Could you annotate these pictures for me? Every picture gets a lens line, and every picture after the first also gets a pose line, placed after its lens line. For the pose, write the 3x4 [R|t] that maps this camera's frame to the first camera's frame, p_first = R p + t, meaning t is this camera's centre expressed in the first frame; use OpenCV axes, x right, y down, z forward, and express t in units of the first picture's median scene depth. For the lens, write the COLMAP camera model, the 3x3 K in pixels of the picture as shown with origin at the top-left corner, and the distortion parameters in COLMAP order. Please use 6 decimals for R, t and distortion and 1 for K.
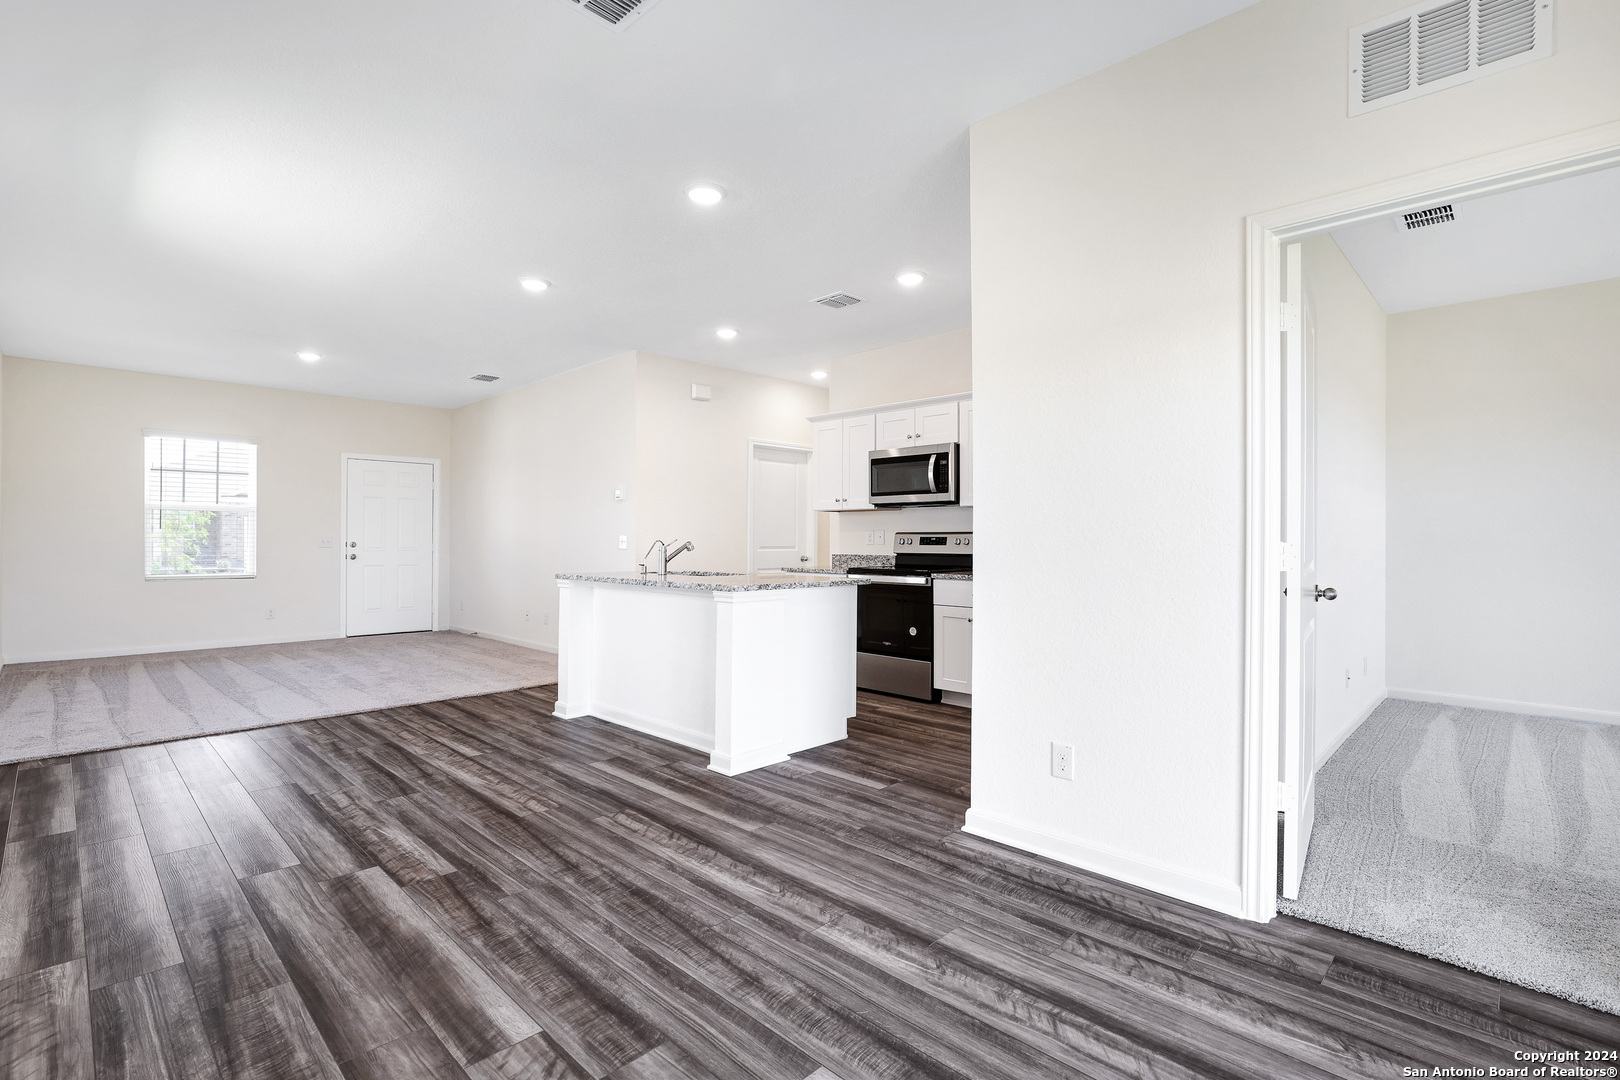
lens RADIAL K [[742.9, 0, 837.1], [0, 742.9, 530.5], [0, 0, 1]] dist [-0.013491, 0.000472]
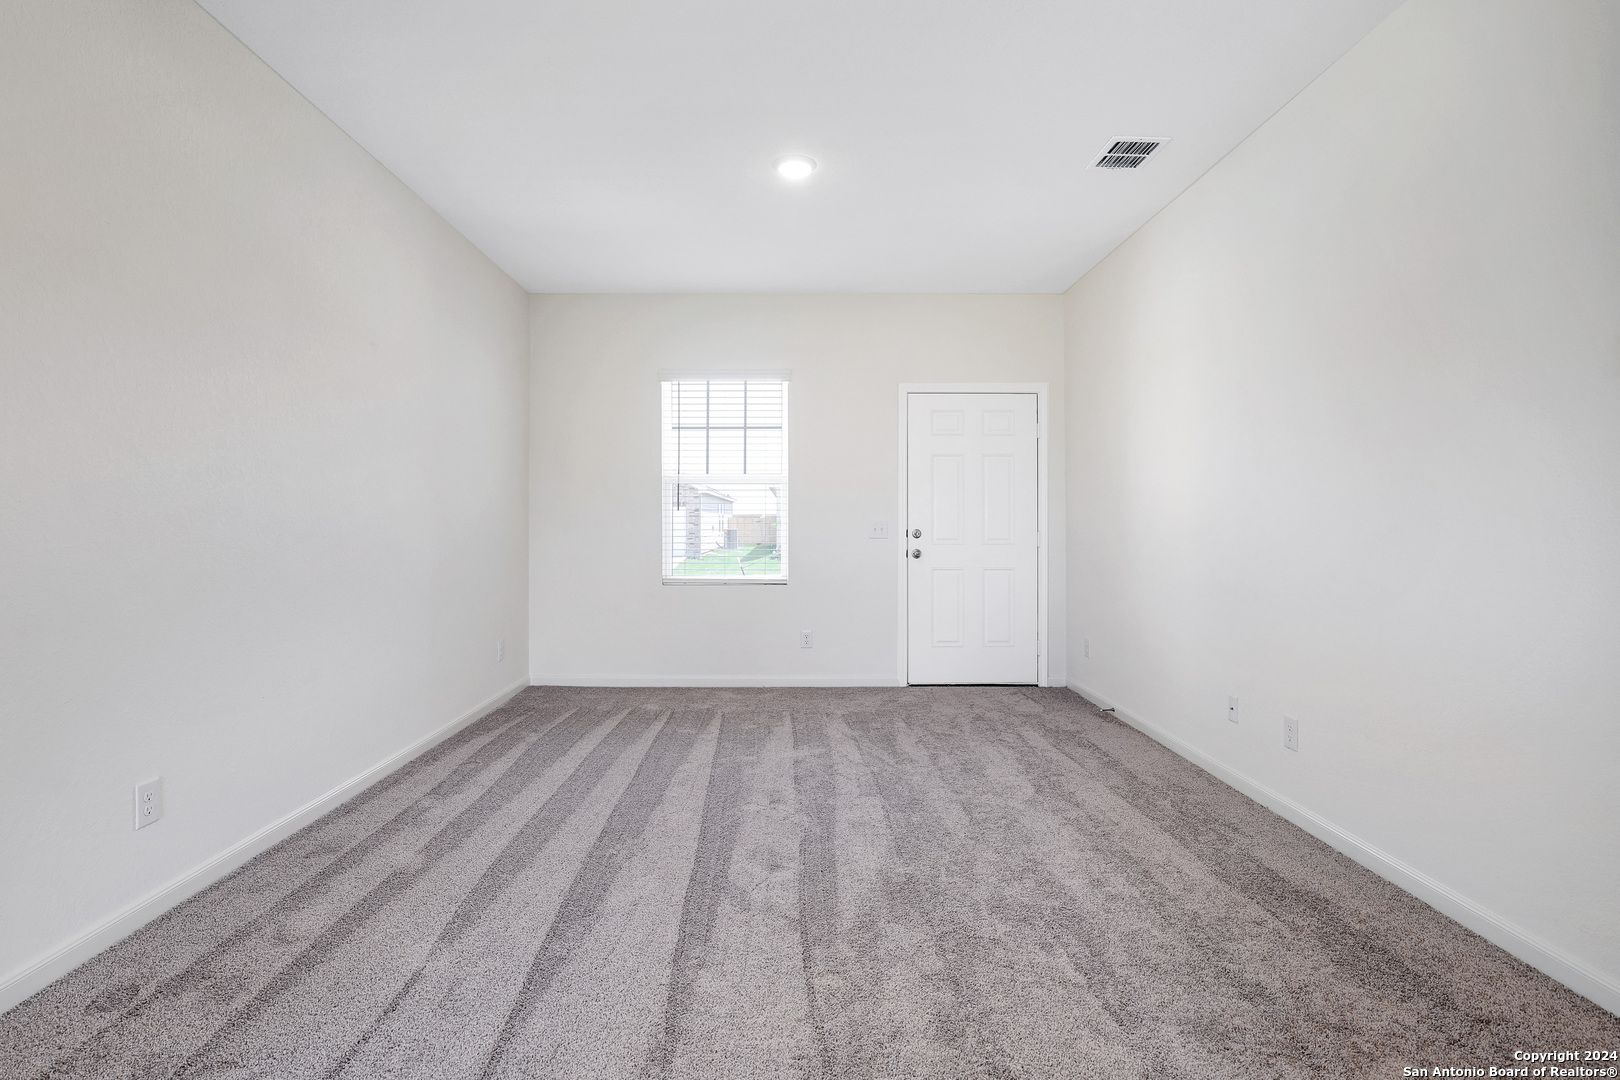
lens RADIAL K [[822.3, 0, 820.8], [0, 822.3, 511.6], [0, 0, 1]] dist [-0.014534, 0.000067]
pose [[0.703781, -0.012043, -0.710315, -0.518811], [0.011766, 0.999917, -0.005295, 0.007836], [0.710320, -0.004631, 0.703864, 1.054247]]
